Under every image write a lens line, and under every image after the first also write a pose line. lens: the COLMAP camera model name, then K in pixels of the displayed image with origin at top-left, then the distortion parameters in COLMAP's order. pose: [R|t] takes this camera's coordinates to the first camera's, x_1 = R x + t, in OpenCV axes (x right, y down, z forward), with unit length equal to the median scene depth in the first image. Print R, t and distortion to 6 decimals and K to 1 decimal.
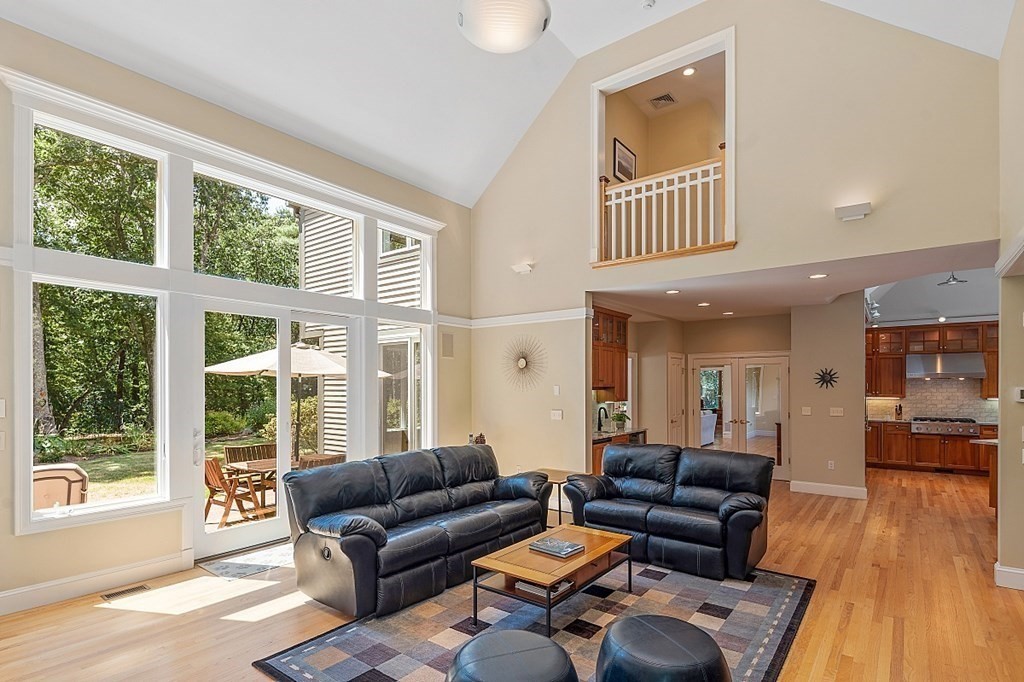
lens RADIAL K [[507.8, 0, 511.4], [0, 507.8, 388.4], [0, 0, 1]] dist [0.000645, 0.000098]
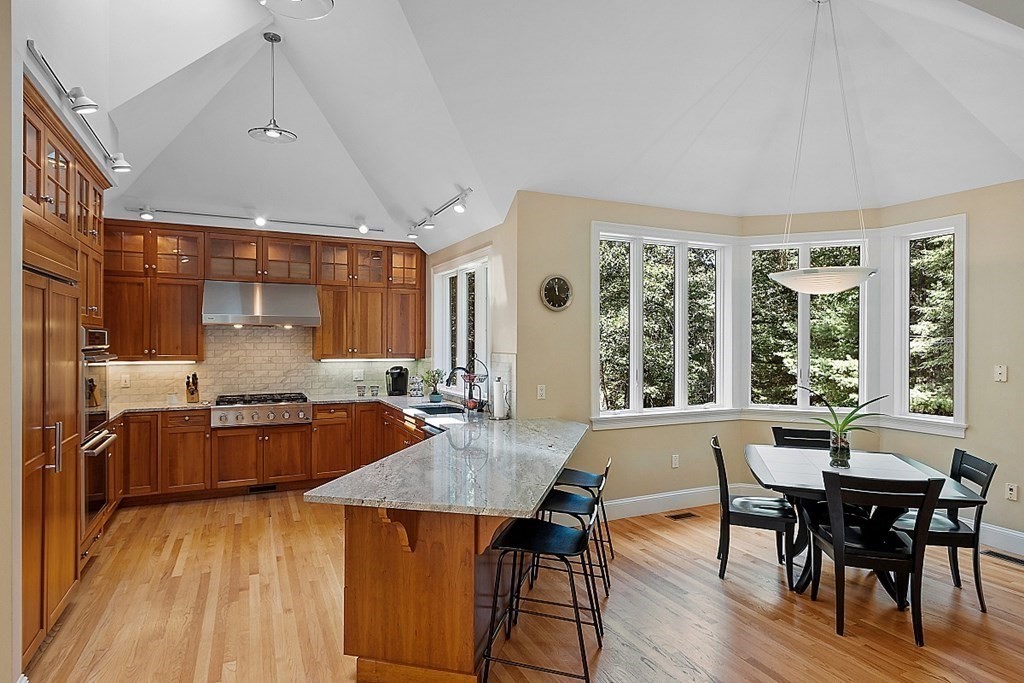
lens RADIAL K [[567.1, 0, 512.0], [0, 567.1, 341.5], [0, 0, 1]] dist [0.003099, 0.000819]
pose [[0.456354, 0.004390, 0.889787, 0.405605], [0.000749, 0.999986, -0.005318, 0.001418], [-0.889798, 0.003094, 0.456345, 0.453804]]
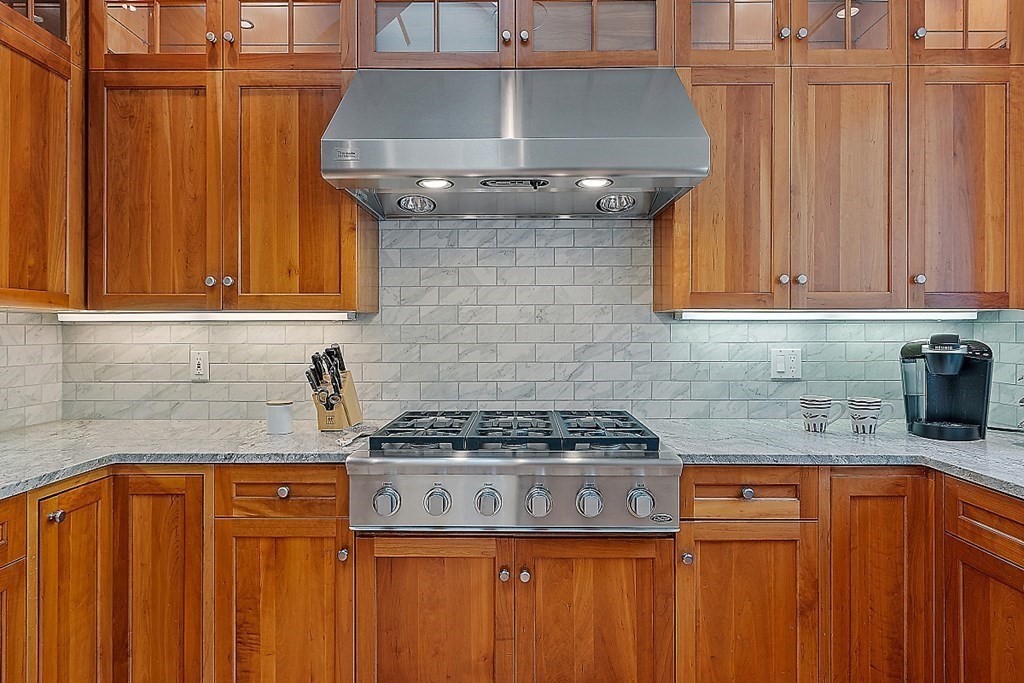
lens RADIAL K [[612.4, 0, 514.4], [0, 612.4, 331.3], [0, 0, 1]] dist [0.017082, 0.000082]
pose [[0.803306, 0.001468, 0.595564, 0.712638], [0.001415, 0.999989, -0.004374, 0.027592], [-0.595564, 0.004357, 0.803296, 0.816453]]
